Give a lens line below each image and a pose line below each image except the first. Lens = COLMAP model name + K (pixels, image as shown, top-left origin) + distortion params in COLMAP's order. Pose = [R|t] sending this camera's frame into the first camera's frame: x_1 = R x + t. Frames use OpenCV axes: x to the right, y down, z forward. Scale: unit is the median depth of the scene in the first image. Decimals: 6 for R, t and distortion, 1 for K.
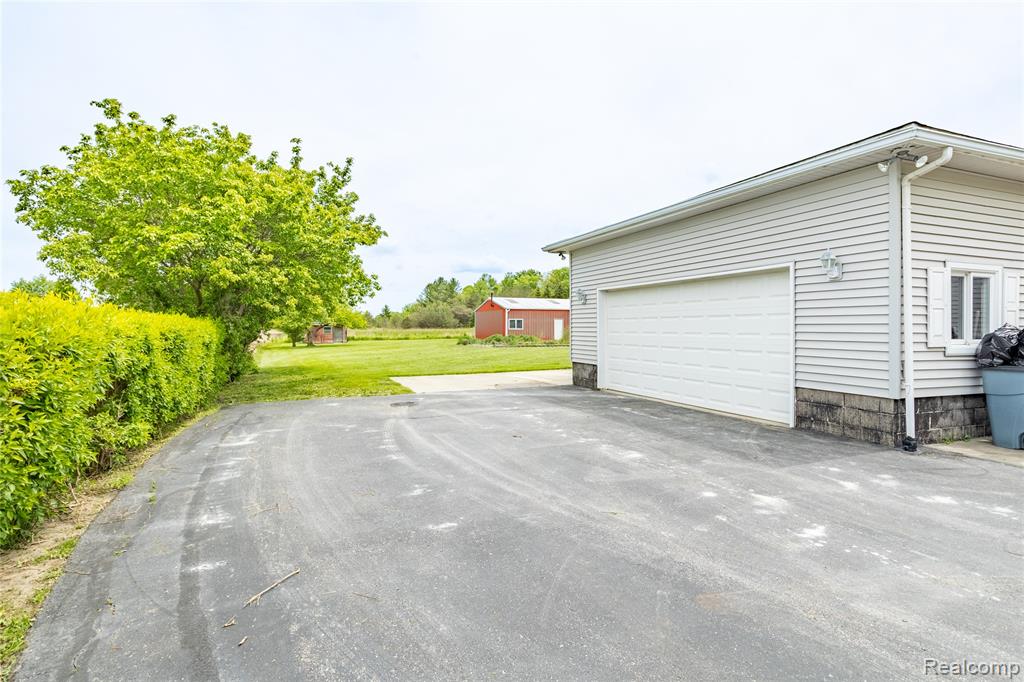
lens RADIAL K [[545.5, 0, 515.4], [0, 545.5, 342.2], [0, 0, 1]] dist [-0.005981, 0.005152]
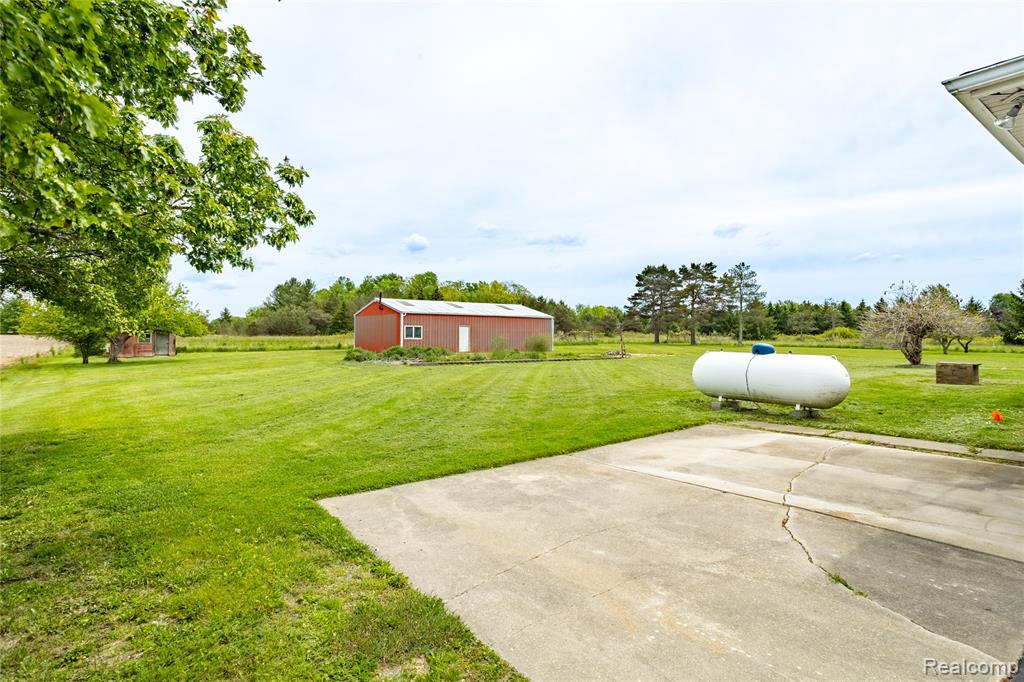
lens RADIAL K [[545.5, 0, 505.6], [0, 545.5, 337.1], [0, 0, 1]] dist [-0.005981, 0.005152]
pose [[0.969776, 0.007597, 0.243880, -0.063329], [-0.001931, 0.999723, -0.023462, -0.007751], [-0.243991, 0.022282, 0.969522, 0.201562]]
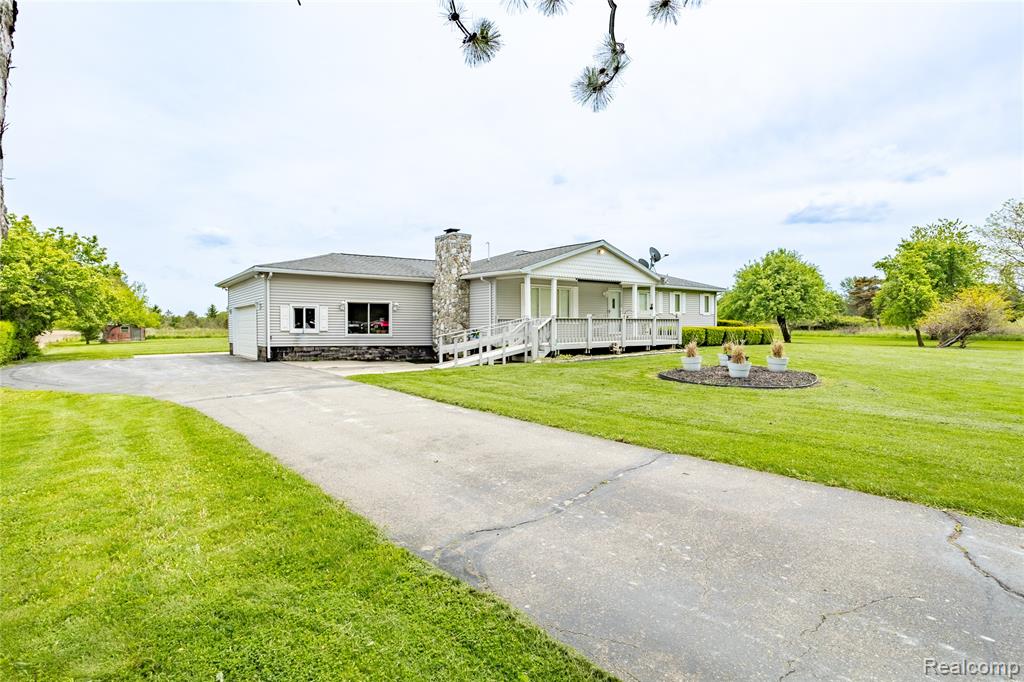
lens RADIAL K [[545.5, 0, 512.1], [0, 545.5, 331.8], [0, 0, 1]] dist [-0.005981, 0.005152]
pose [[0.968395, -0.007694, 0.249305, 0.144713], [0.011985, 0.999805, -0.015697, 0.009145], [-0.249135, 0.018189, 0.968298, -0.276943]]
